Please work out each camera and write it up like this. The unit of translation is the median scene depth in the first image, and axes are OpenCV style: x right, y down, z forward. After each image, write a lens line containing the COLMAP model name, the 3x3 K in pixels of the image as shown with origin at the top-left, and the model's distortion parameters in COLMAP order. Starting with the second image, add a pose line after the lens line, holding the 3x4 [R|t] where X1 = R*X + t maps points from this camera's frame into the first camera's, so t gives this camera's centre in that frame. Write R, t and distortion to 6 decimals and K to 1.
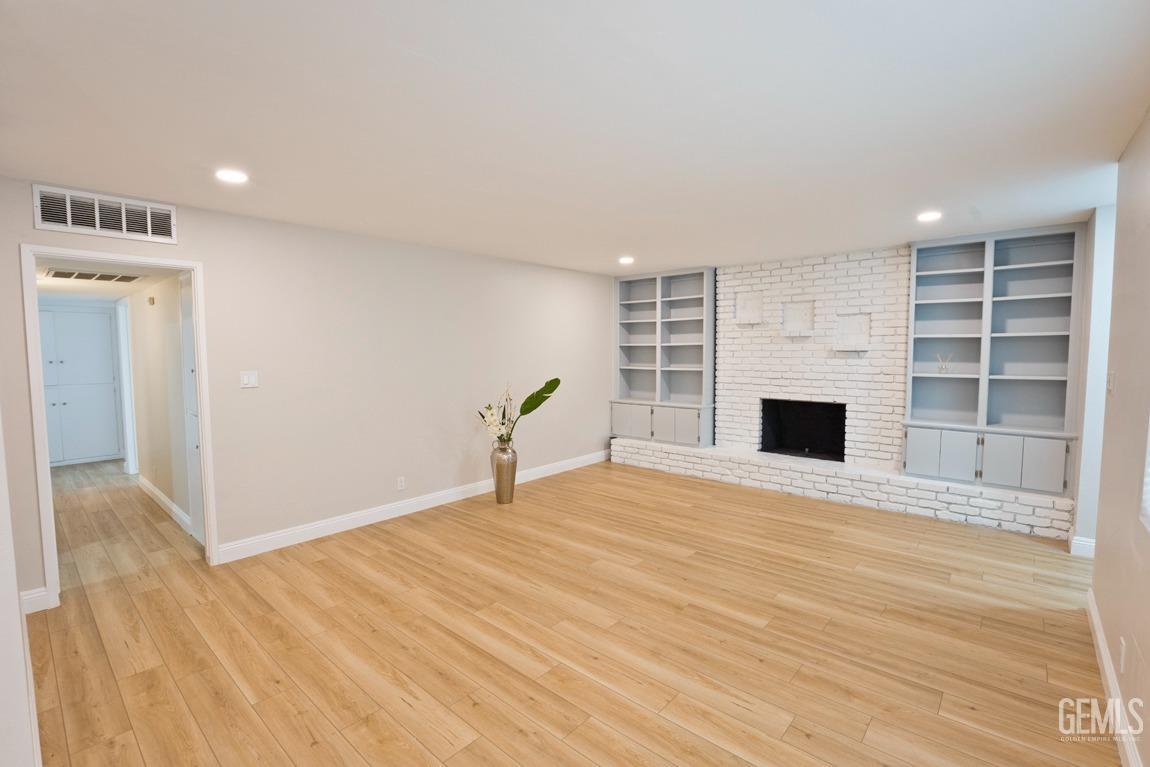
lens RADIAL K [[510.1, 0, 575.0], [0, 510.1, 383.5], [0, 0, 1]] dist [-0.016049, -0.000079]
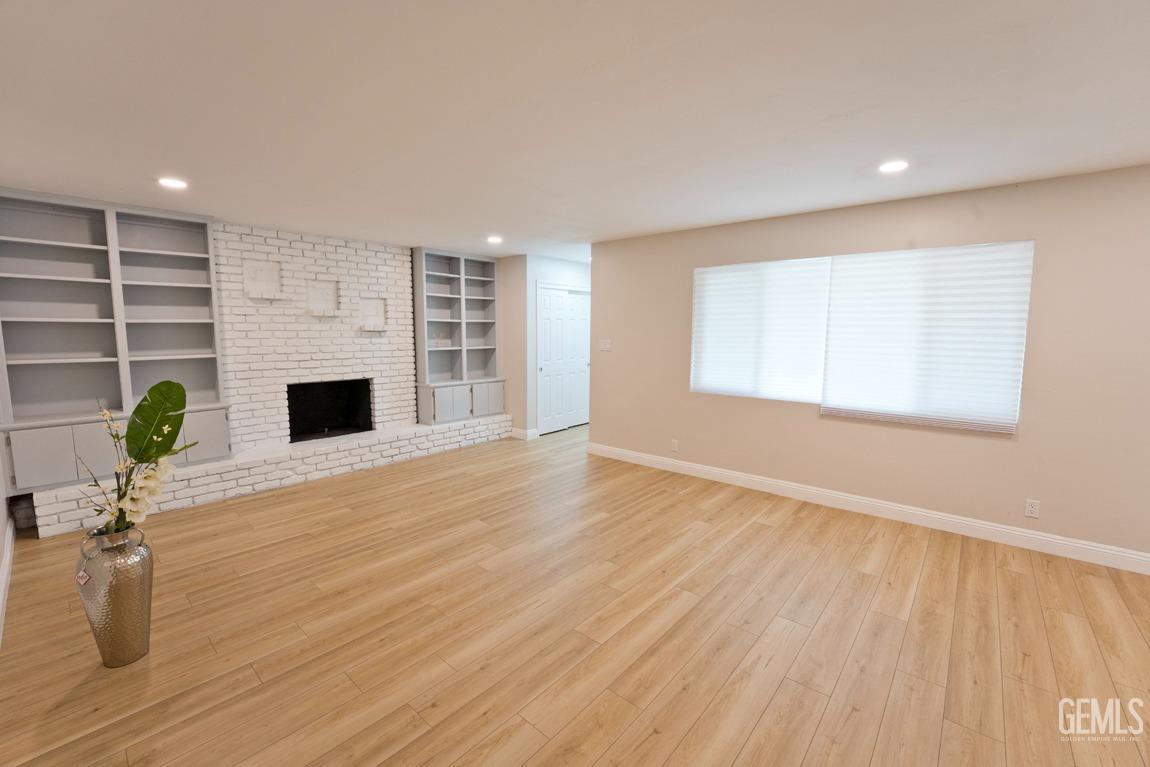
lens RADIAL K [[468.9, 0, 575.0], [0, 468.9, 383.5], [0, 0, 1]] dist [-0.025847, 0.000274]
pose [[-0.001247, -0.106998, 0.994258, -0.527604], [0.061760, 0.992353, 0.106870, -0.033182], [-0.998090, 0.061538, 0.005371, 0.583522]]
